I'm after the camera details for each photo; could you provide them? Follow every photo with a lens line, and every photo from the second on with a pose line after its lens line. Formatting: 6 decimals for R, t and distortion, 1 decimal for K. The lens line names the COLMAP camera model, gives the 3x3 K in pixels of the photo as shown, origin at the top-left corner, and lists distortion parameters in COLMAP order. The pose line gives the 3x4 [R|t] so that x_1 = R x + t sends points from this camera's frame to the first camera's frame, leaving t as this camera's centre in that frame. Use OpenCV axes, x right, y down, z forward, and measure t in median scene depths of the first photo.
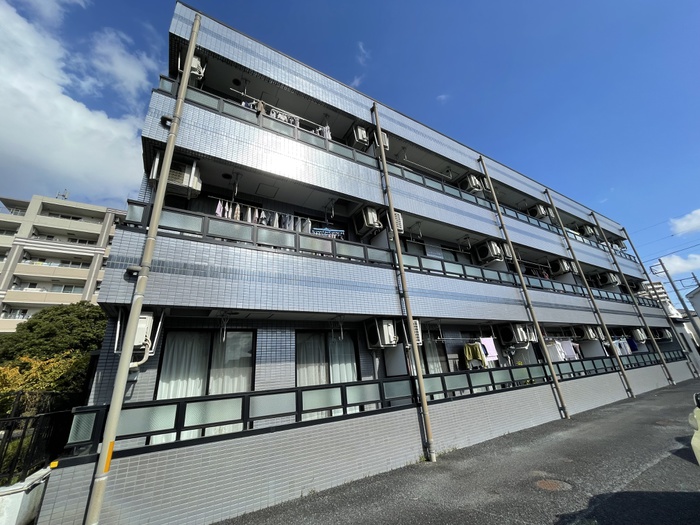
lens RADIAL K [[274.9, 0, 350.2], [0, 274.9, 287.1], [0, 0, 1]] dist [-0.000207, -0.000030]
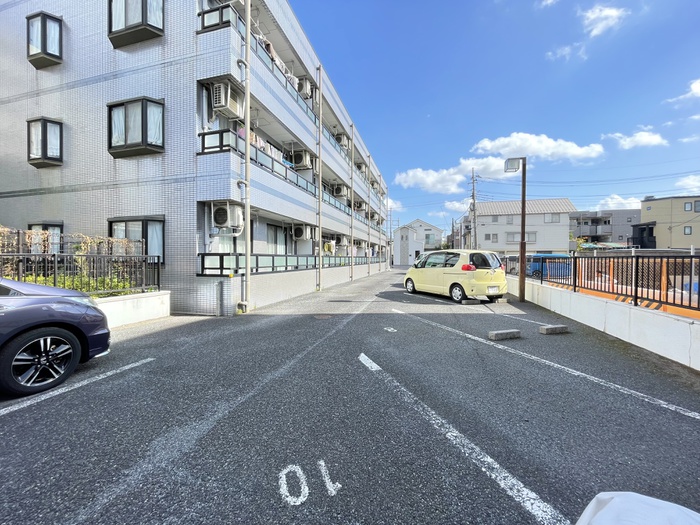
lens RADIAL K [[279.7, 0, 350.0], [0, 279.7, 262.5], [0, 0, 1]] dist [0.000304, -0.000065]
pose [[0.698091, 0.098498, 0.709202, -0.400479], [-0.322129, 0.927795, 0.188225, -0.039569], [-0.639454, -0.359853, 0.679415, -0.227049]]
